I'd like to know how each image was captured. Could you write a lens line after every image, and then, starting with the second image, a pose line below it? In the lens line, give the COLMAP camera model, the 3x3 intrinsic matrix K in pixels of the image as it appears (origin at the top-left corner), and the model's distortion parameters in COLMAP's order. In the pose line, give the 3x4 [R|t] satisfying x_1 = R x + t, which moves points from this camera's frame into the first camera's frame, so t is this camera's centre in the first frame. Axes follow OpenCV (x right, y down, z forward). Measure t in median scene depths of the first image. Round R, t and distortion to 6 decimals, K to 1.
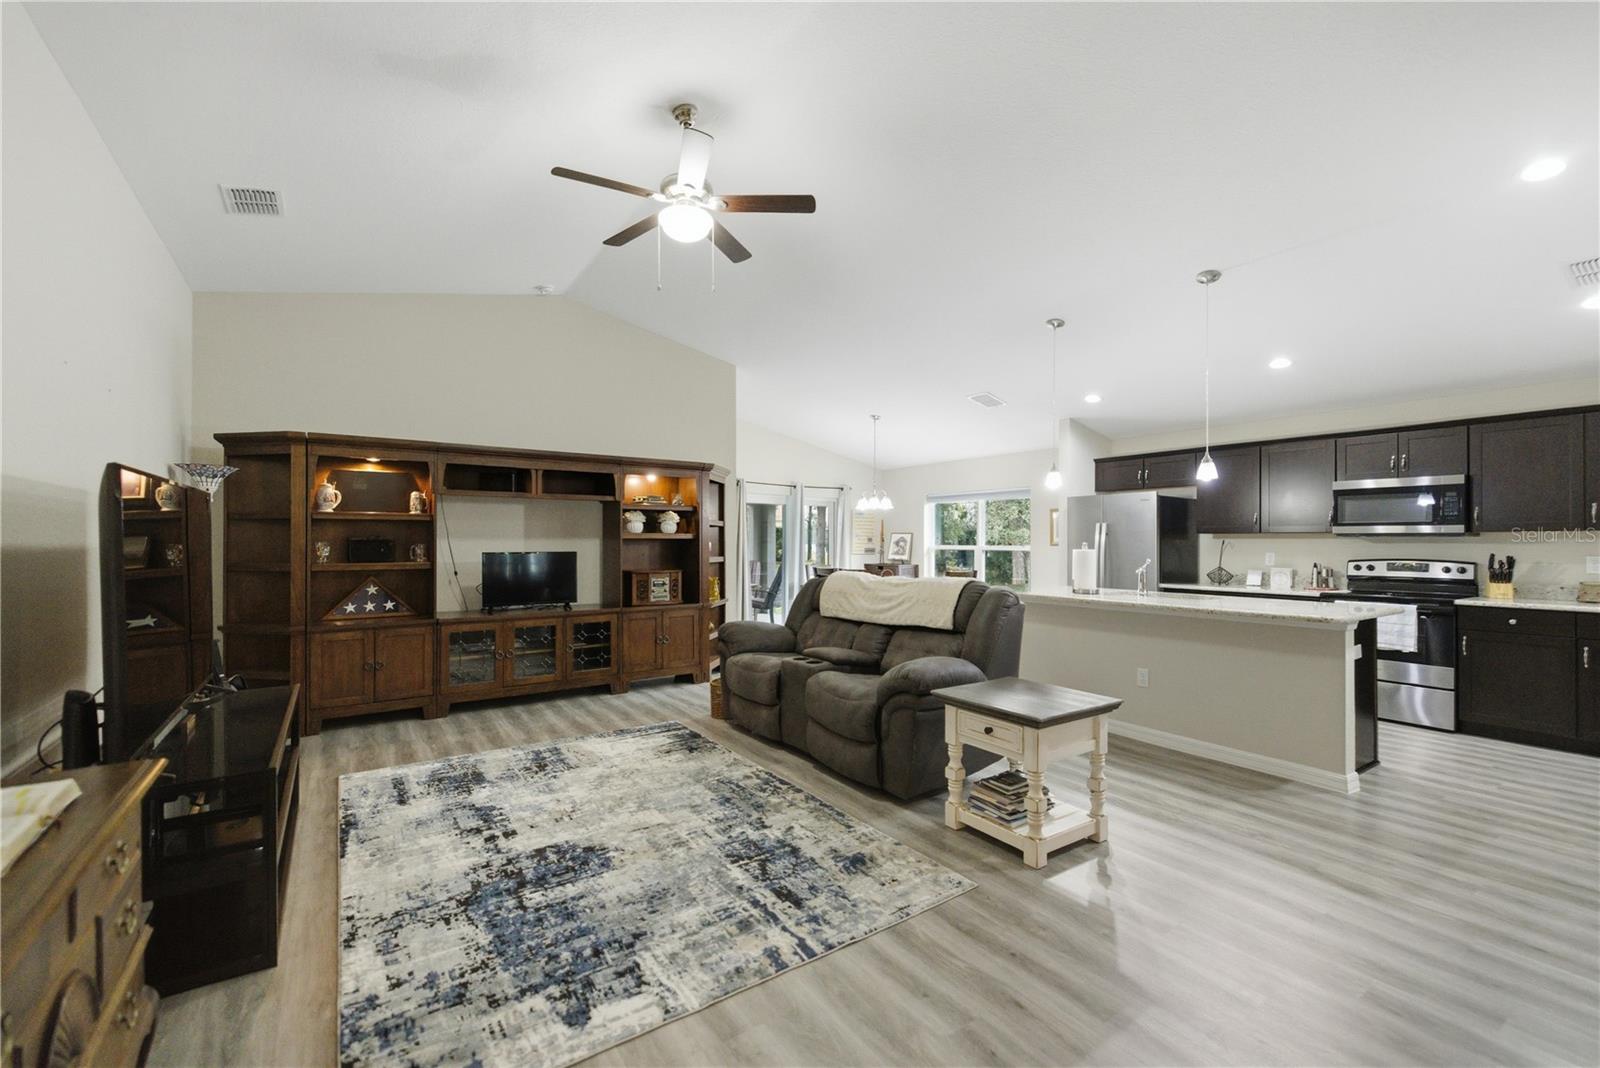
lens RADIAL K [[670.9, 0, 800.0], [0, 670.9, 534.0], [0, 0, 1]] dist [0.010571, 0.000059]
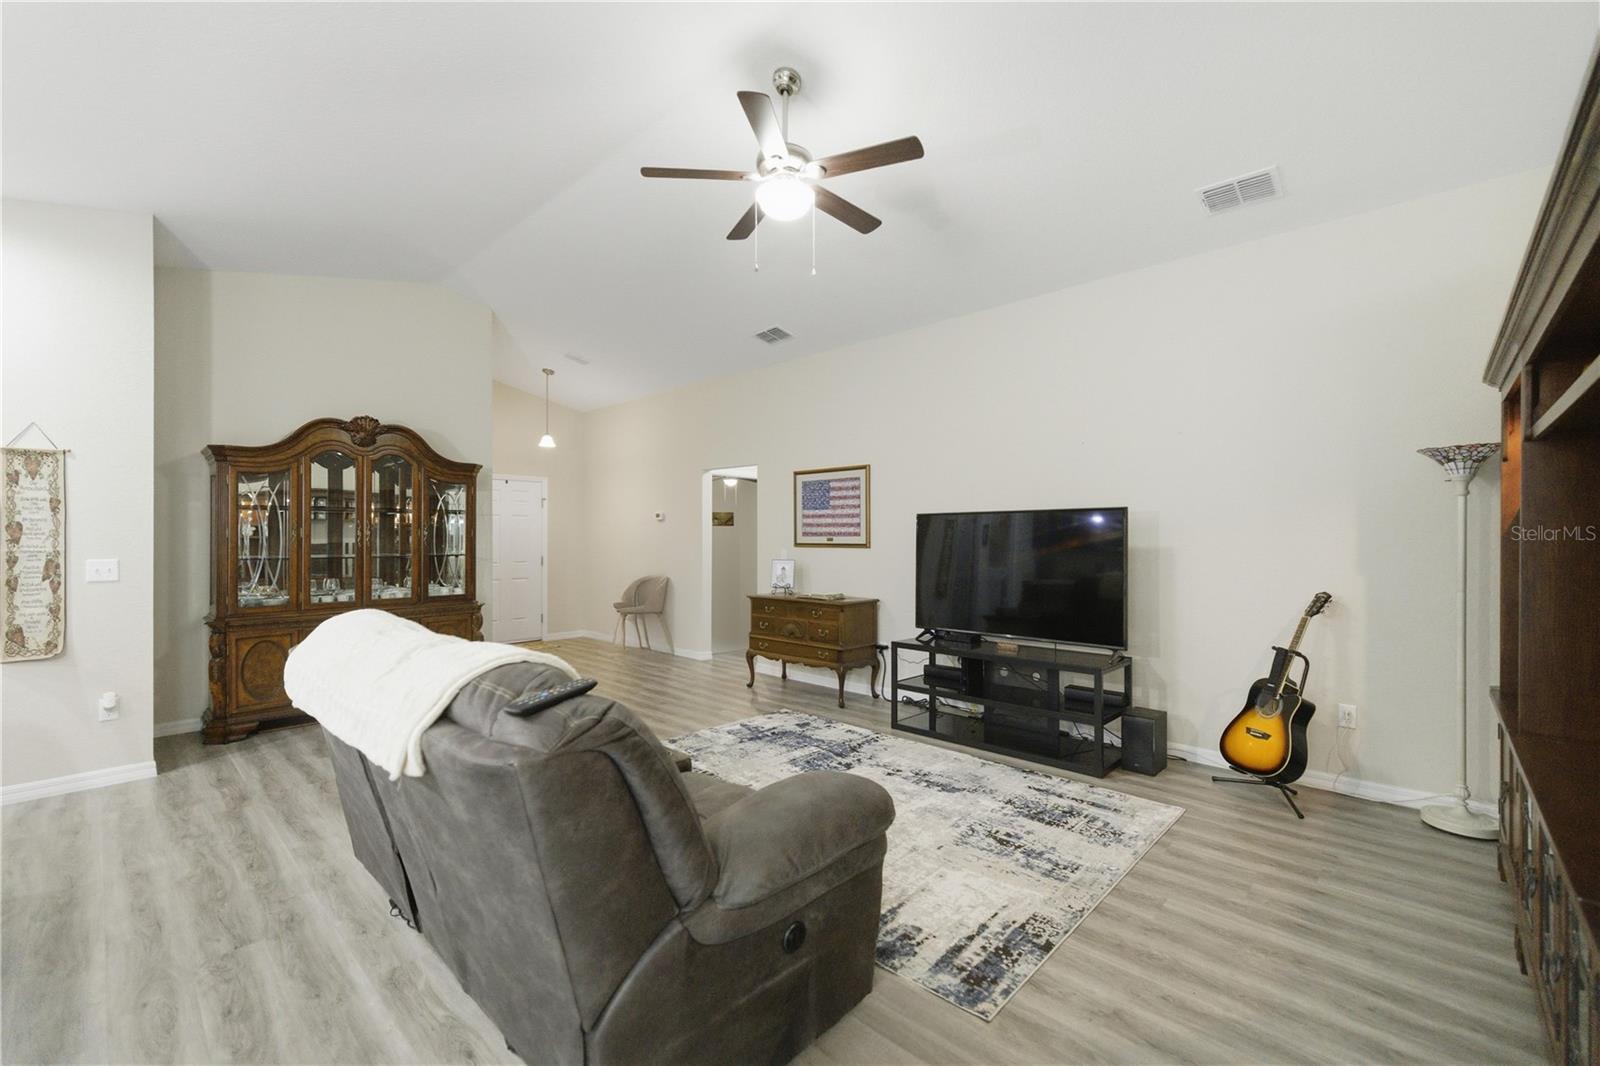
lens RADIAL K [[670.9, 0, 800.0], [0, 670.9, 533.0], [0, 0, 1]] dist [0.010571, 0.000059]
pose [[-0.978265, -0.003674, -0.207325, 0.003232], [-0.000733, 0.999898, -0.014261, 0.006236], [0.207356, -0.013799, -0.978168, 2.050404]]
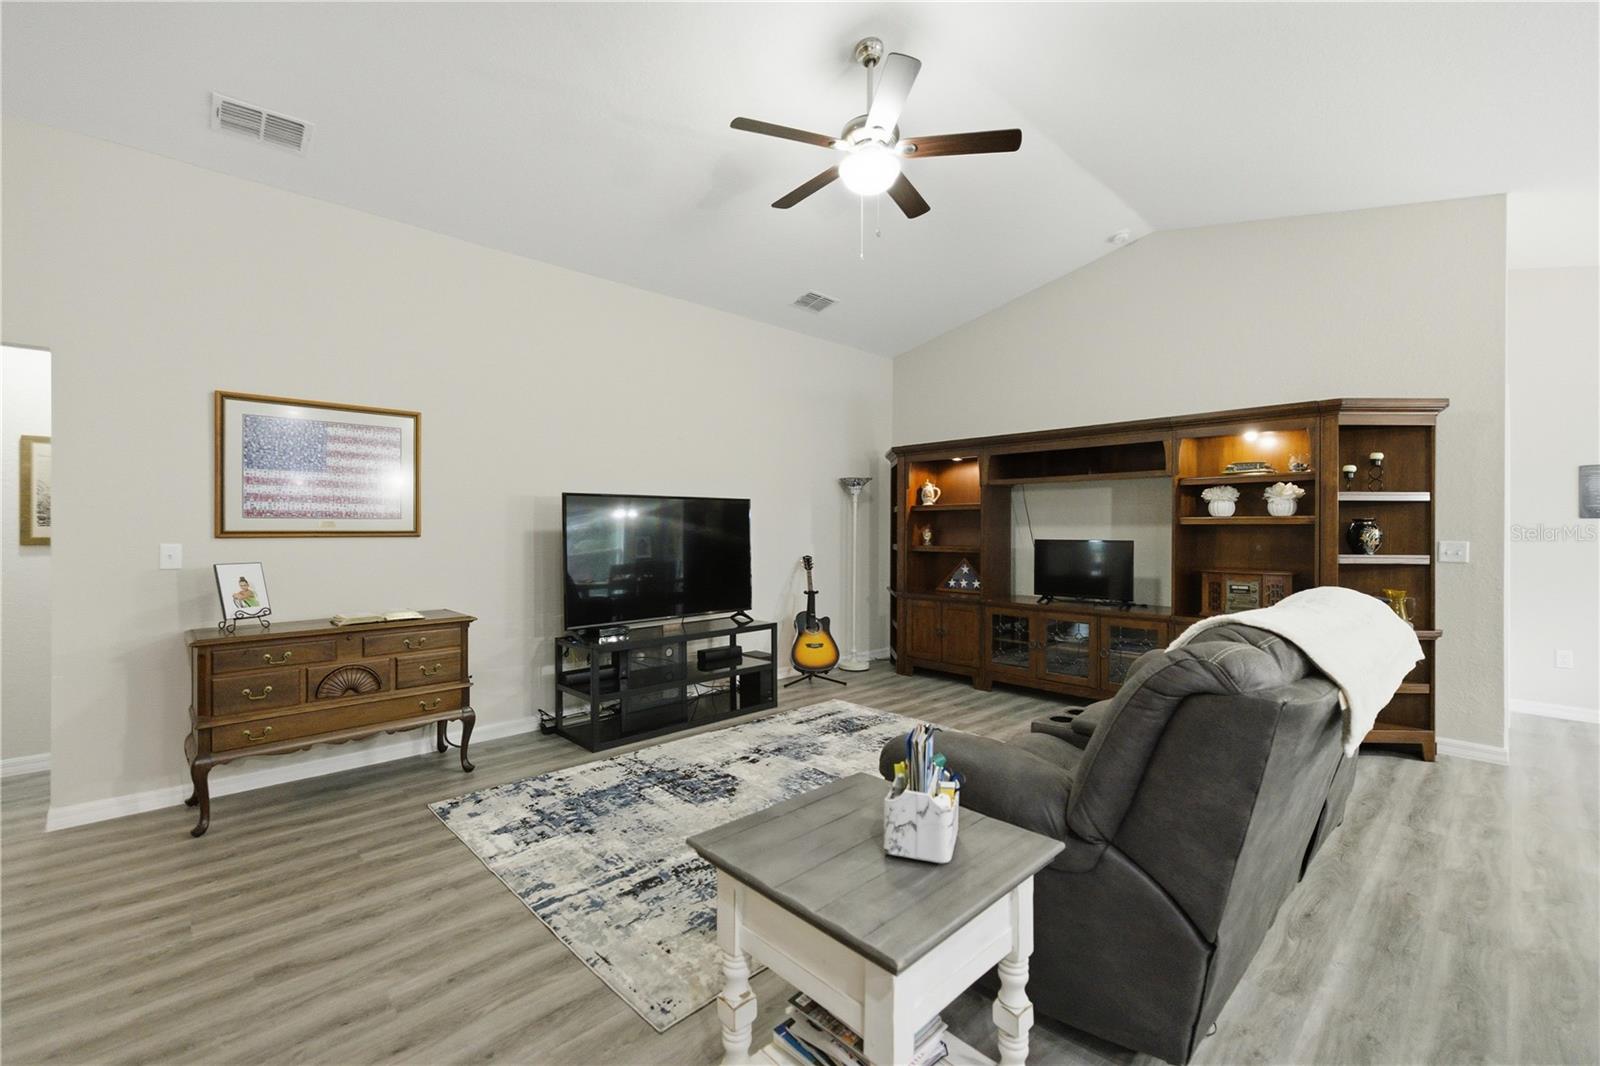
lens RADIAL K [[679.5, 0, 800.0], [0, 679.5, 533.0], [0, 0, 1]] dist [0.008365, -0.000244]
pose [[0.162631, 0.005740, -0.986670, 0.765251], [0.009871, 0.999924, 0.007444, 0.011906], [0.986638, -0.010950, 0.162562, 0.819384]]
